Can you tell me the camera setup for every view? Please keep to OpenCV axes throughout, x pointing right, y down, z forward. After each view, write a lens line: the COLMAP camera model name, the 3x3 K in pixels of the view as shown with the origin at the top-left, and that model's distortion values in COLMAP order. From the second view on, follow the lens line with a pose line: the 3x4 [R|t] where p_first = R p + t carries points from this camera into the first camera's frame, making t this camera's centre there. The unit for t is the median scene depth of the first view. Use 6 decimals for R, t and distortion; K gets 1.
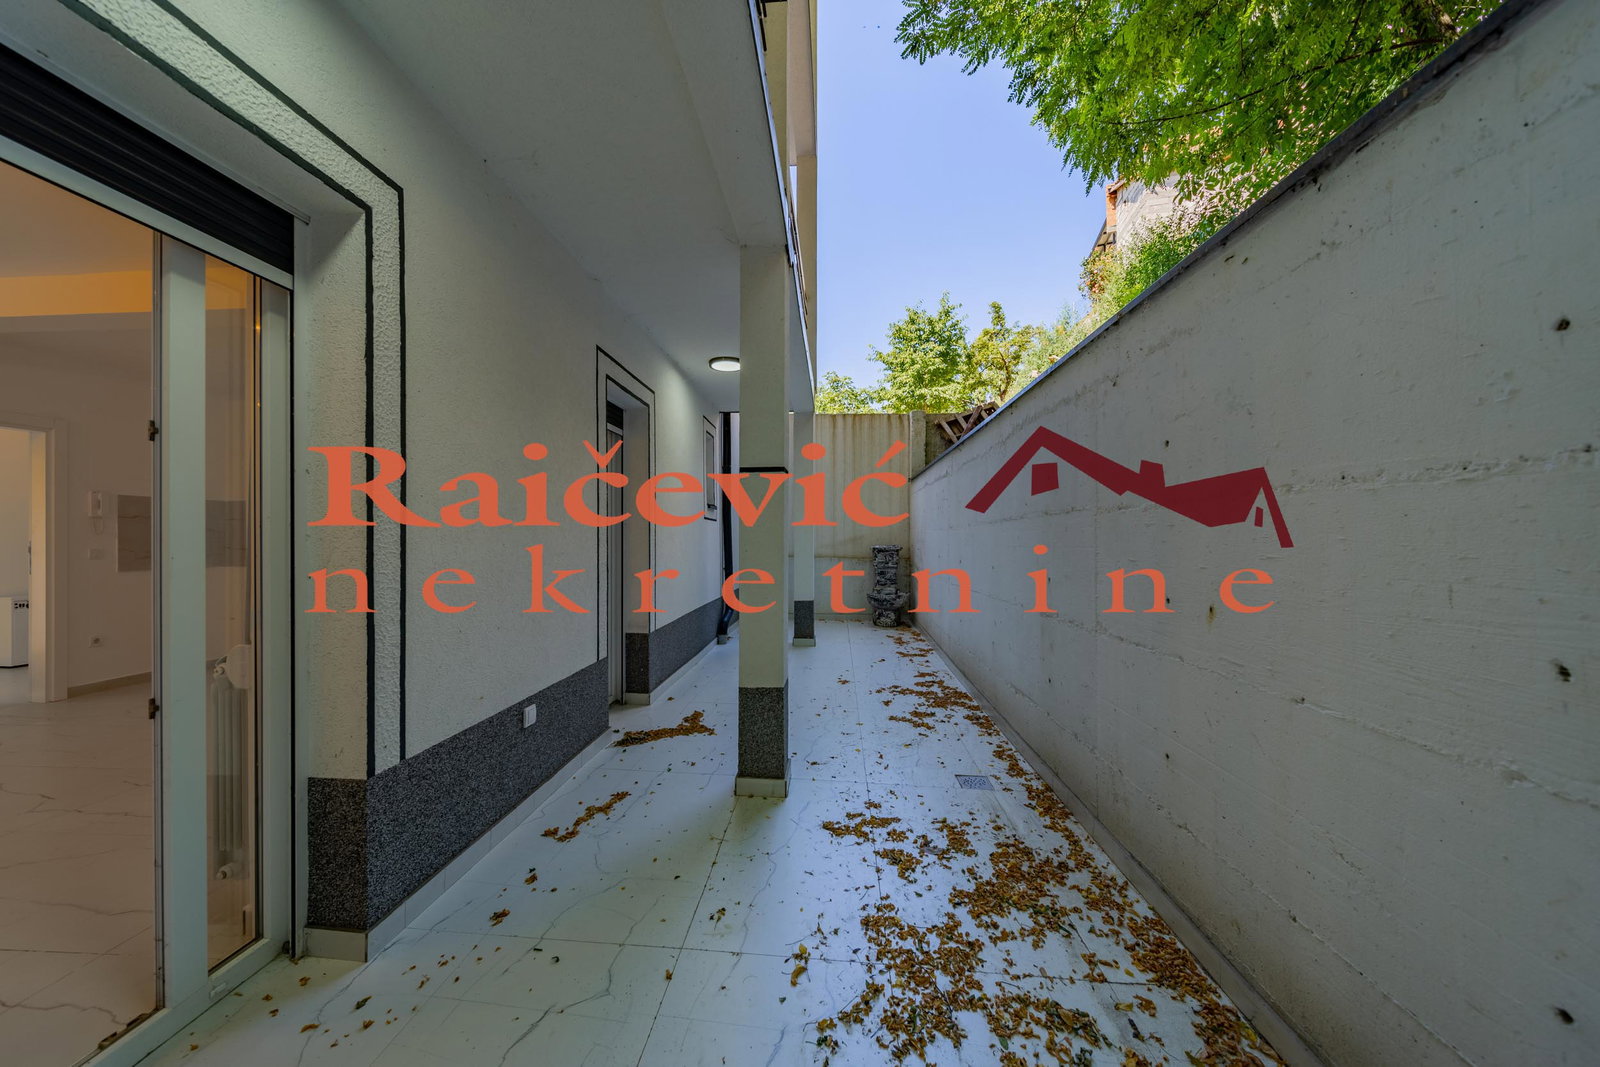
lens RADIAL K [[558.6, 0, 797.8], [0, 558.6, 542.3], [0, 0, 1]] dist [-0.000115, -0.000139]
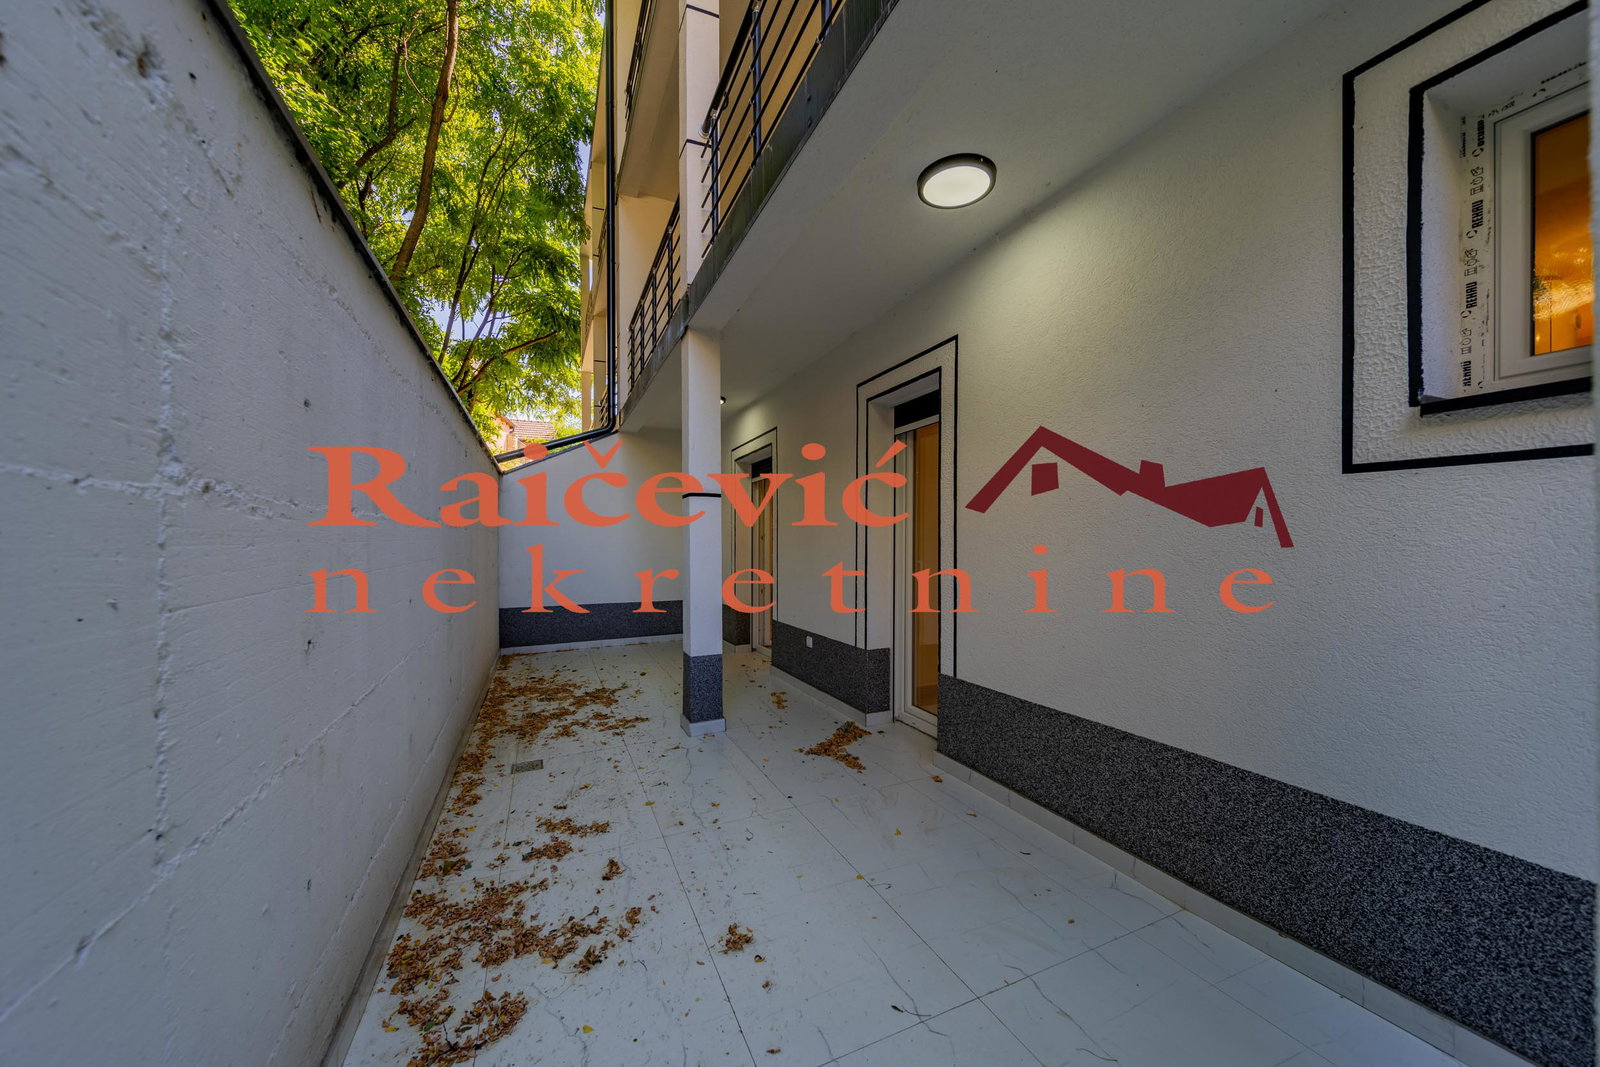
lens RADIAL K [[558.6, 0, 797.8], [0, 558.6, 542.3], [0, 0, 1]] dist [-0.000115, -0.000139]
pose [[-0.880177, 0.000838, -0.474645, 0.322911], [-0.001227, 0.999991, 0.004042, -0.019732], [0.474644, 0.004140, -0.880168, 1.953788]]
